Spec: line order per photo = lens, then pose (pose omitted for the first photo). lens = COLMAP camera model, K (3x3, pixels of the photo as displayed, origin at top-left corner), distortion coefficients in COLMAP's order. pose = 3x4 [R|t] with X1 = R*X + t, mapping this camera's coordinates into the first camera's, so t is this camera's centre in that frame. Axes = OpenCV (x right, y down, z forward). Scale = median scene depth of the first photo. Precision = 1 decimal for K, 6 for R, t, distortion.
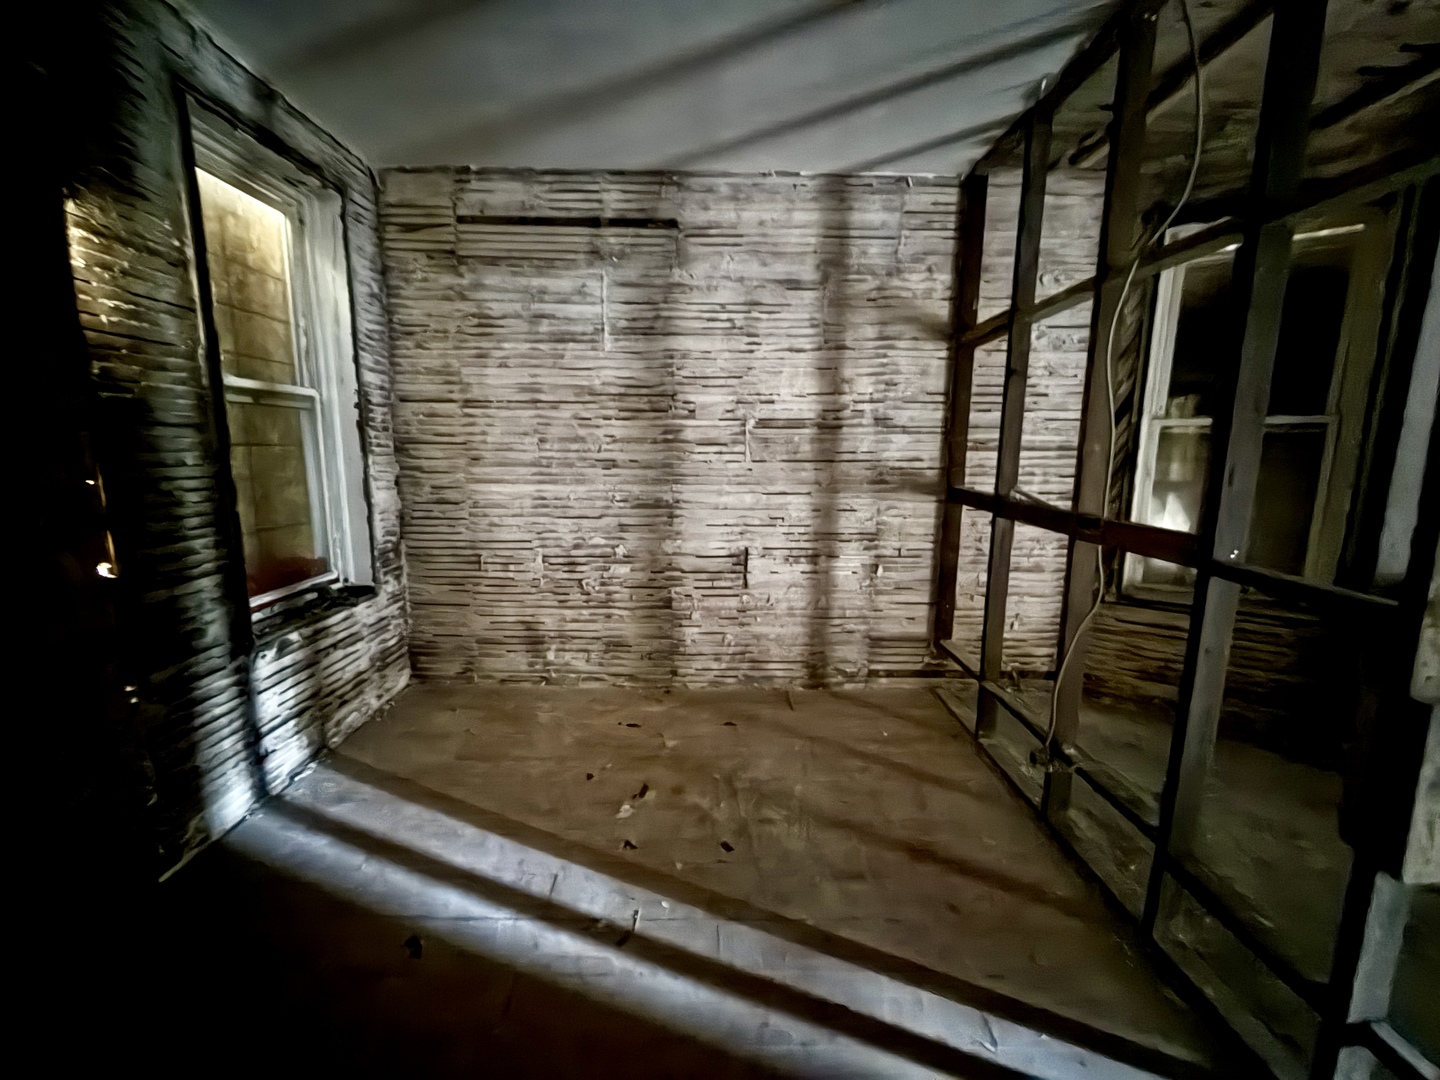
lens RADIAL K [[571.0, 0, 722.1], [0, 571.0, 542.2], [0, 0, 1]] dist [-0.000350, 0.000050]
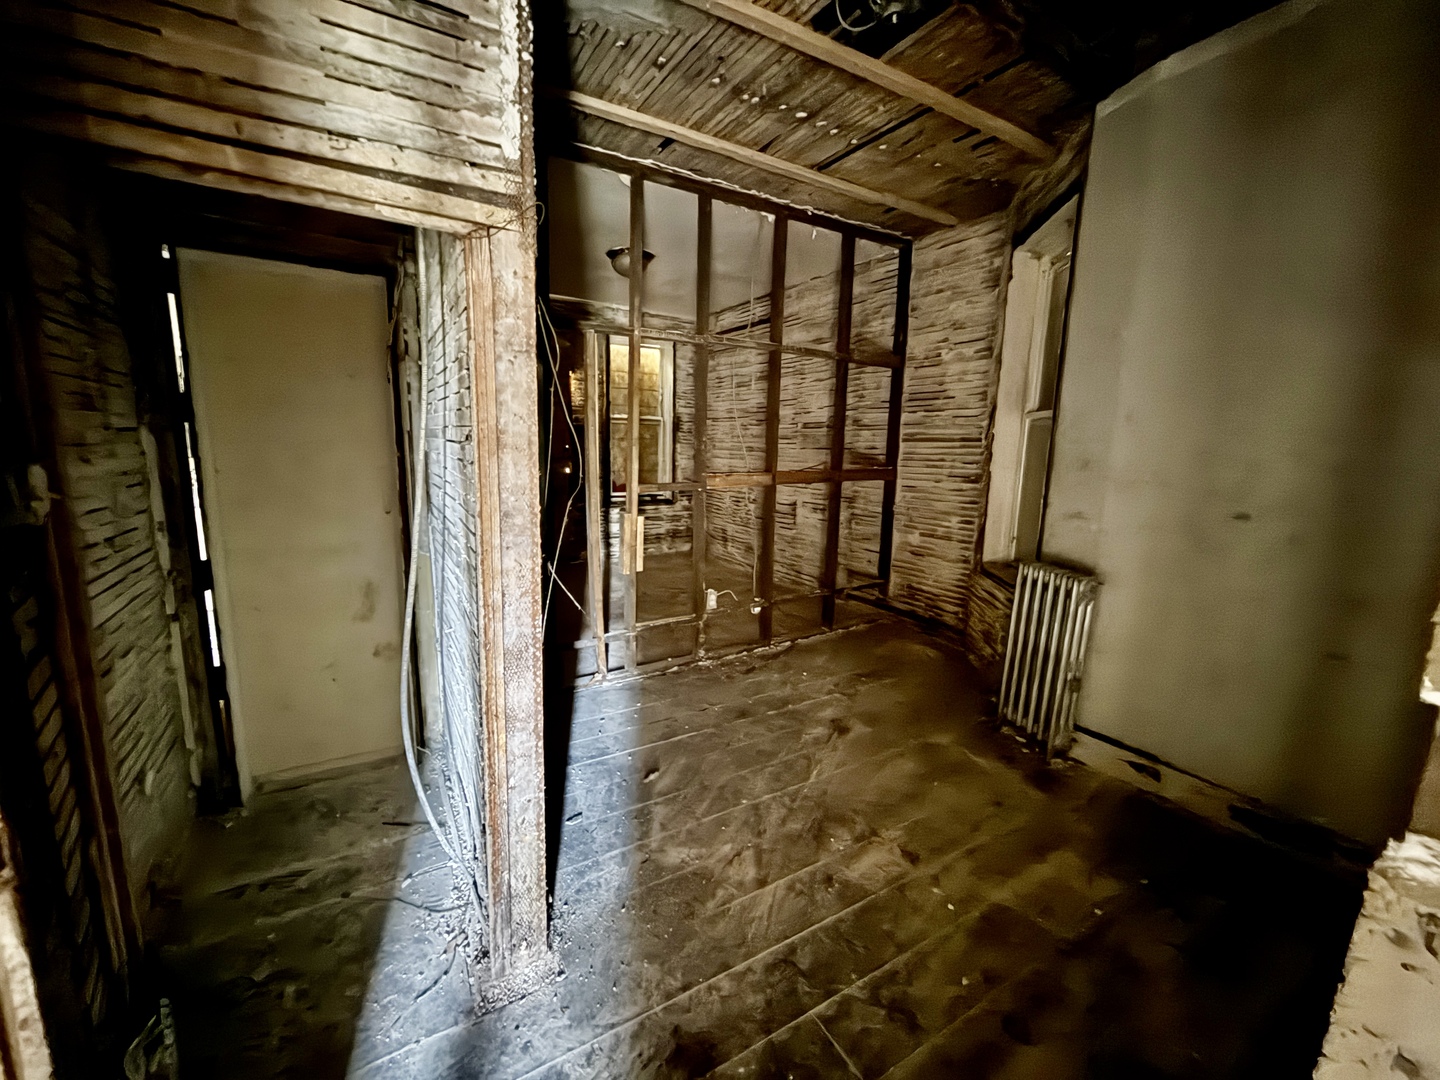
lens RADIAL K [[571.0, 0, 721.2], [0, 571.0, 544.8], [0, 0, 1]] dist [-0.000350, 0.000050]
pose [[0.526818, 0.148675, -0.836875, 1.394813], [-0.155423, 0.984833, 0.077121, 0.044242], [0.835648, 0.089441, 0.541935, -0.076900]]
